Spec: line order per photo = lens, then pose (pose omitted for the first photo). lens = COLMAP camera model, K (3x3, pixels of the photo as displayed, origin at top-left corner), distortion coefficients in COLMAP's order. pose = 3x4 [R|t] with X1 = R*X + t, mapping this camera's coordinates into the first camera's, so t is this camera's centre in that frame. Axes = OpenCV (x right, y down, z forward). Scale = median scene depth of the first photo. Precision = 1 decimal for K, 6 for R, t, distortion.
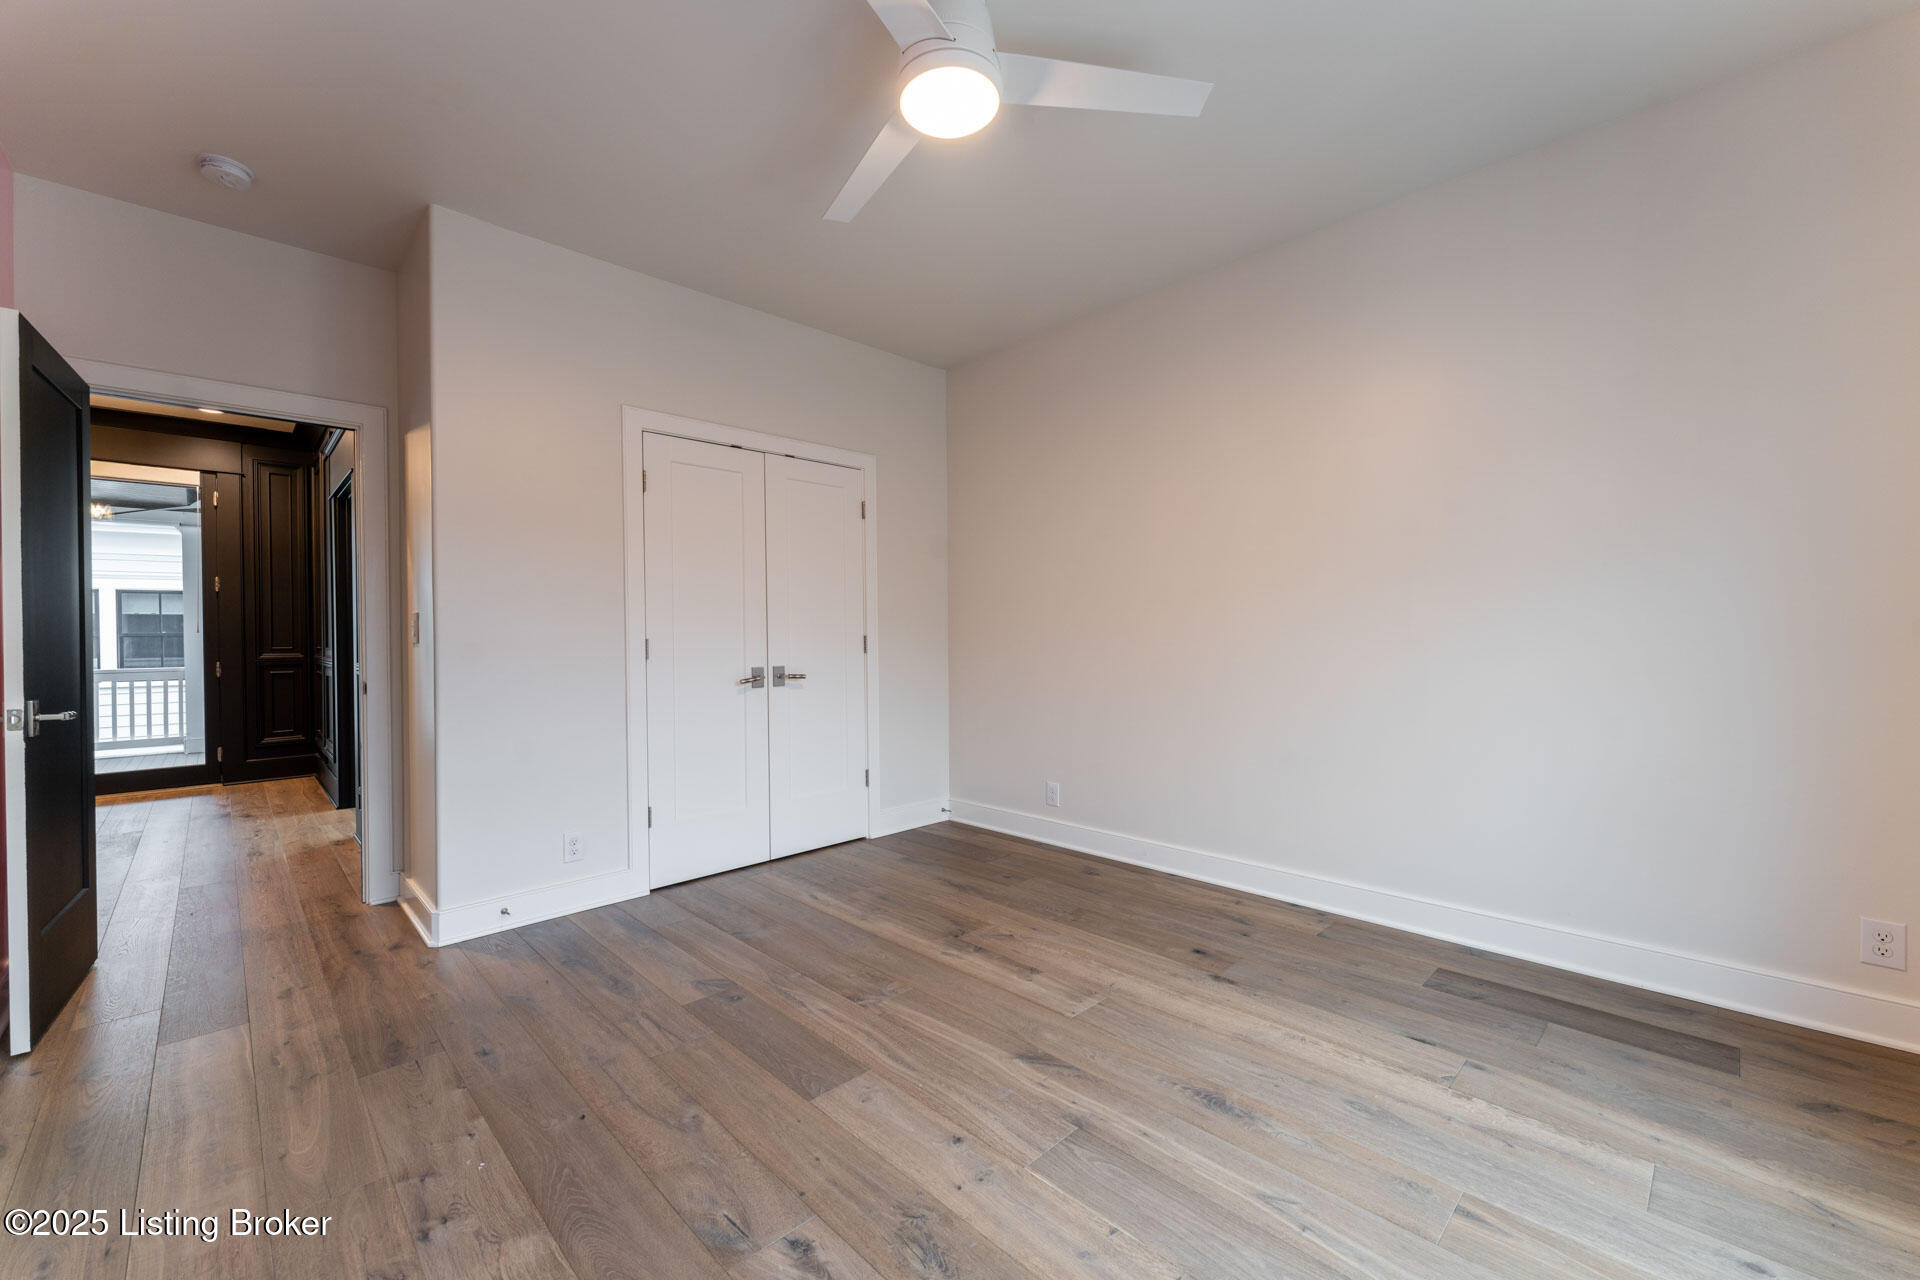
lens RADIAL K [[765.0, 0, 957.0], [0, 765.0, 640.6], [0, 0, 1]] dist [0.002874, 0.000185]
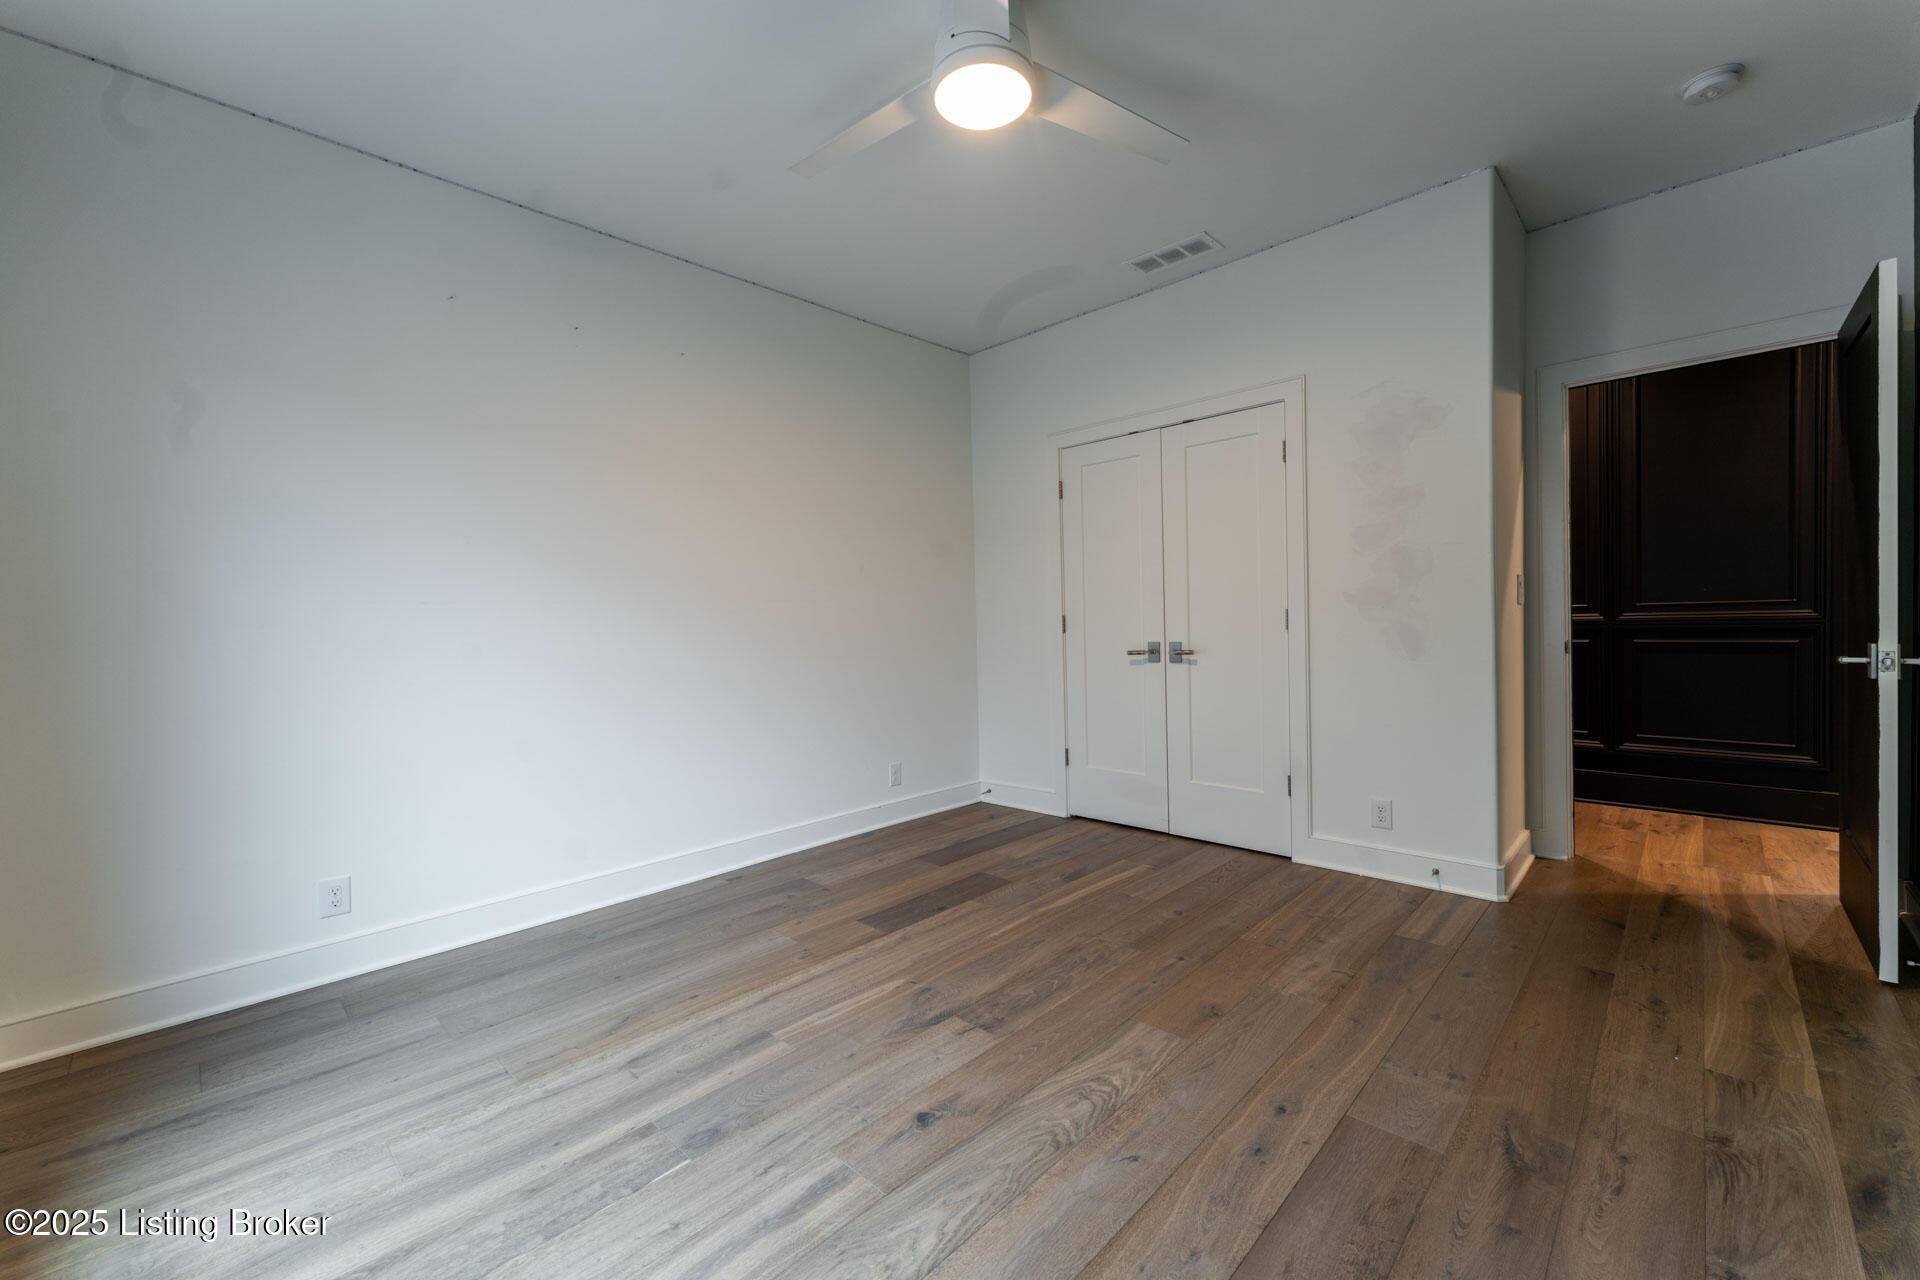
lens RADIAL K [[762.3, 0, 922.9], [0, 762.3, 636.1], [0, 0, 1]] dist [0.002854, 0.000219]
pose [[-0.013394, 0.029884, -0.999464, 1.018676], [0.023554, 0.999285, 0.029563, -0.014030], [0.999633, -0.023146, -0.014088, 0.935555]]
